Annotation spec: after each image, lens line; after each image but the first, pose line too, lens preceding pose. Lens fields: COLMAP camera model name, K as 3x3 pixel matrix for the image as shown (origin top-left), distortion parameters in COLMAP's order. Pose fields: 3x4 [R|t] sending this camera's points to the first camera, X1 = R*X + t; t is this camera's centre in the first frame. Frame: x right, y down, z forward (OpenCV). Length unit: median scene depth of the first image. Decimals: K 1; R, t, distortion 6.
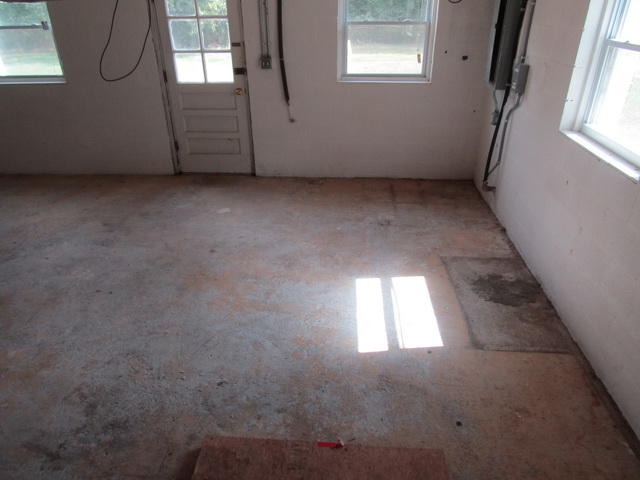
lens RADIAL K [[431.0, 0, 320.0], [0, 431.0, 240.0], [0, 0, 1]] dist [-0.045704, -0.001208]
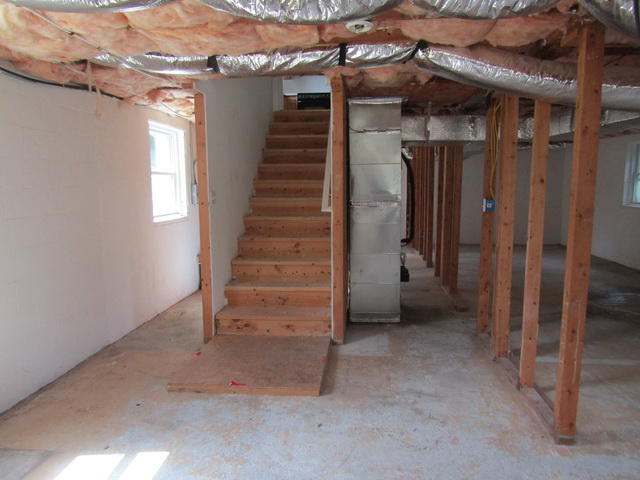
lens RADIAL K [[452.9, 0, 320.0], [0, 452.9, 240.0], [0, 0, 1]] dist [0.002851, 0.001999]
pose [[-0.999545, 0.000844, 0.030136, -0.271581], [0.018664, 0.802335, 0.596582, -0.769479], [-0.023676, 0.596873, -0.801986, 1.667751]]
